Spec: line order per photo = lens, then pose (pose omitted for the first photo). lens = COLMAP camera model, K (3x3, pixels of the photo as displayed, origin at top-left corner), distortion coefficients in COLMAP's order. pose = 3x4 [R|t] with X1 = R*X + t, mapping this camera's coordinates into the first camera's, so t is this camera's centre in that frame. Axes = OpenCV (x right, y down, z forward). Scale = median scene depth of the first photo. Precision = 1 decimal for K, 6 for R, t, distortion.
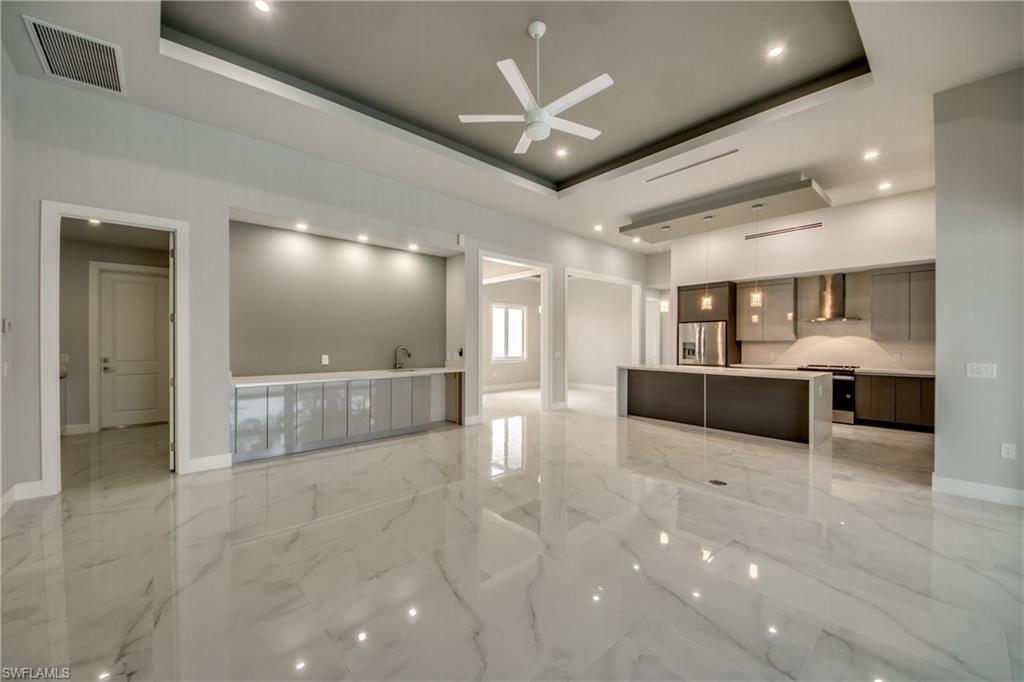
lens RADIAL K [[387.3, 0, 517.8], [0, 387.3, 343.2], [0, 0, 1]] dist [0.014210, -0.007219]
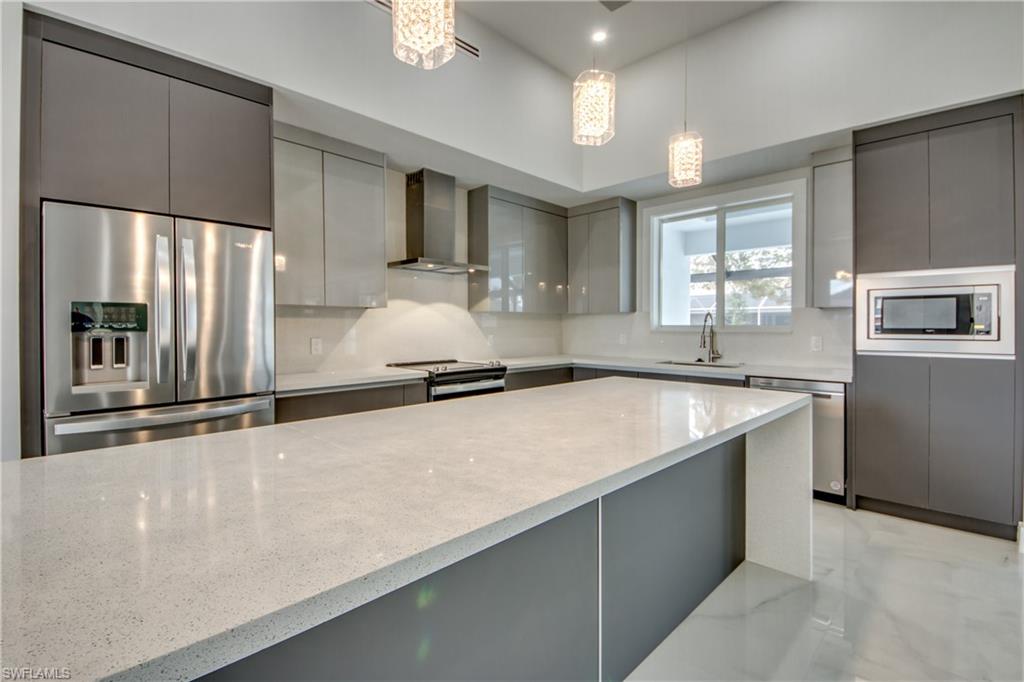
lens RADIAL K [[464.5, 0, 511.7], [0, 464.5, 331.9], [0, 0, 1]] dist [-0.005491, -0.006941]
pose [[-0.062543, -0.015323, 0.997925, 0.225335], [0.000608, 0.999881, 0.015391, 0.011581], [-0.998042, 0.001570, -0.062526, 0.987952]]
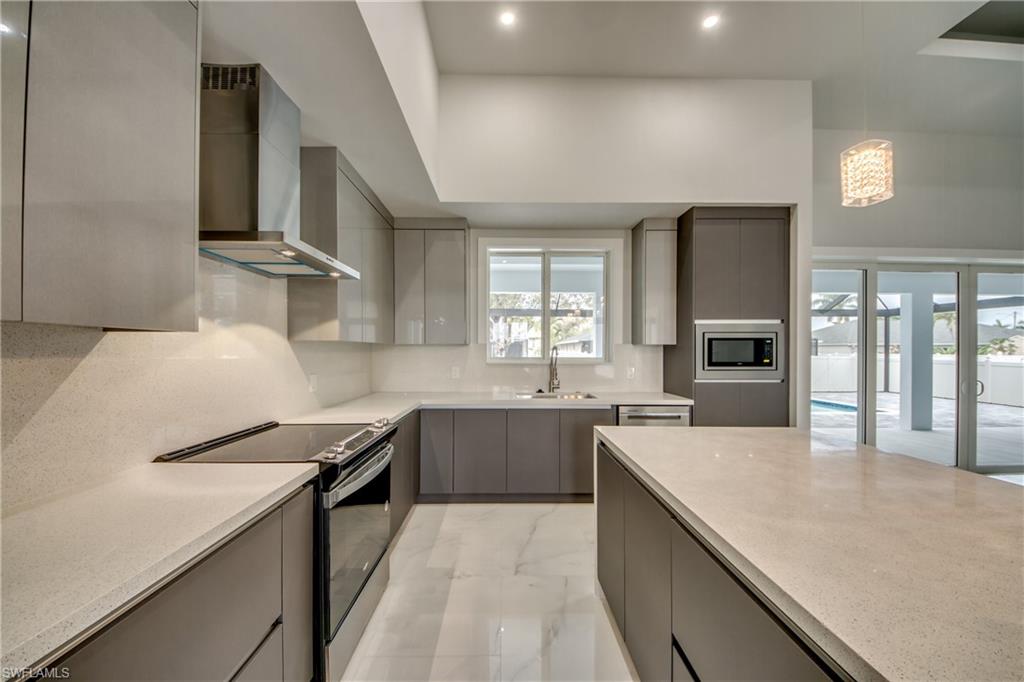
lens RADIAL K [[387.3, 0, 511.9], [0, 387.3, 348.3], [0, 0, 1]] dist [0.014210, -0.007219]
pose [[-0.759252, 0.000870, 0.650797, 0.526175], [-0.002251, 0.999990, -0.003963, 0.000192], [-0.650793, -0.004474, -0.759242, 1.147508]]
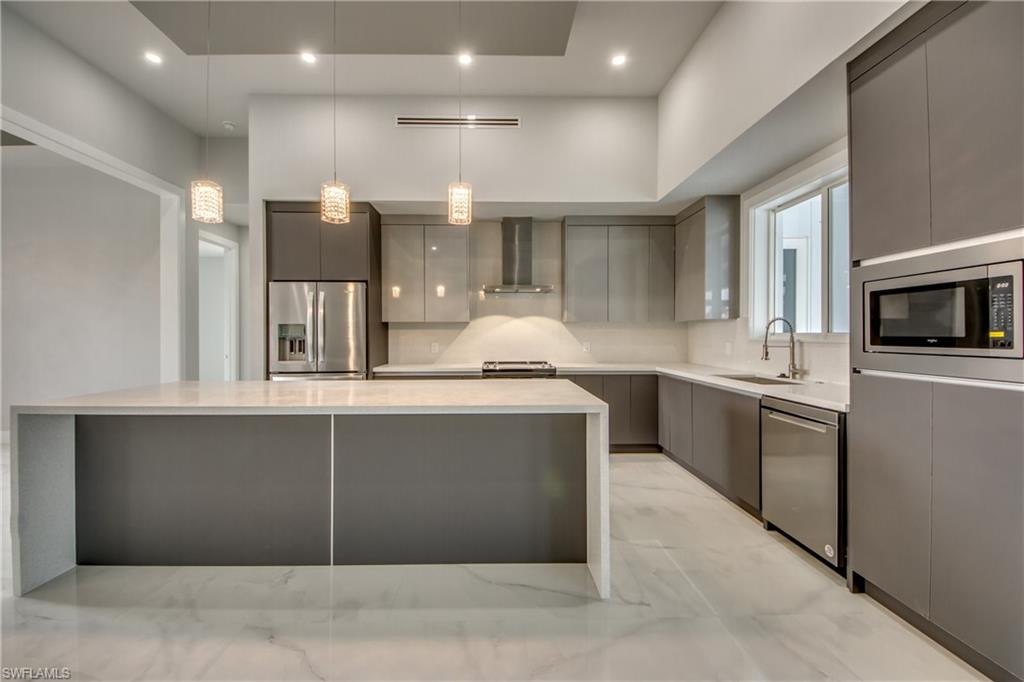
lens RADIAL K [[417.8, 0, 499.7], [0, 417.8, 336.7], [0, 0, 1]] dist [-0.006725, -0.001841]
pose [[0.651362, -0.006950, 0.758736, 0.278597], [0.003141, 0.999974, 0.006463, 0.012406], [-0.758761, -0.001827, 0.651367, 0.605660]]
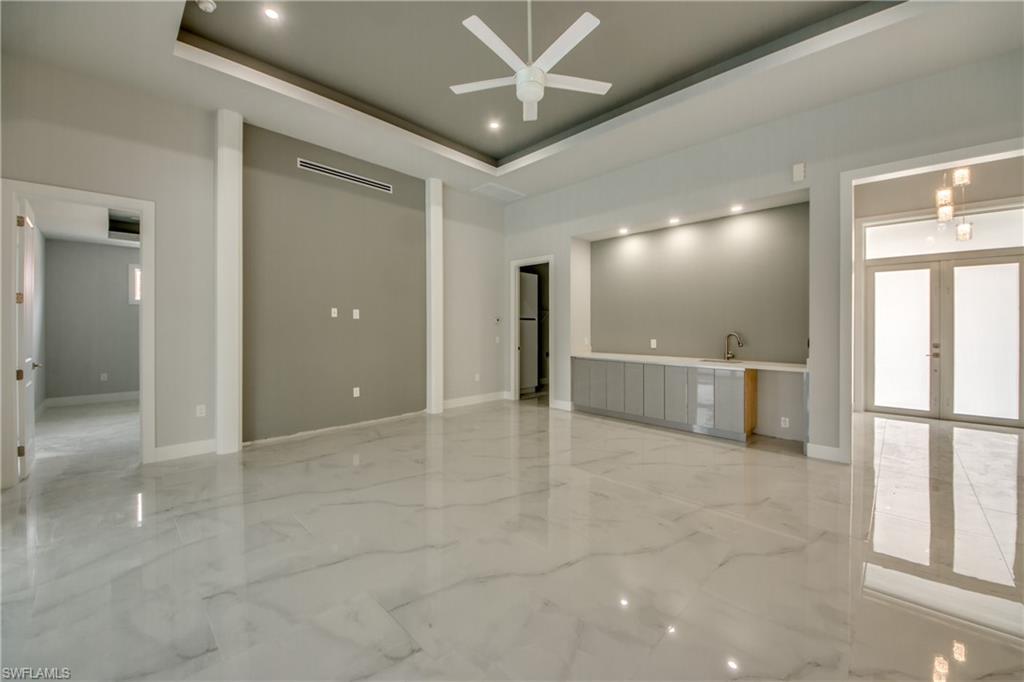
lens RADIAL K [[387.3, 0, 507.1], [0, 387.3, 329.6], [0, 0, 1]] dist [0.014210, -0.007219]
pose [[0.061424, 0.004916, -0.998100, 0.456244], [-0.003154, 0.999984, 0.004732, -0.000199], [0.998107, 0.002858, 0.061439, 0.428939]]
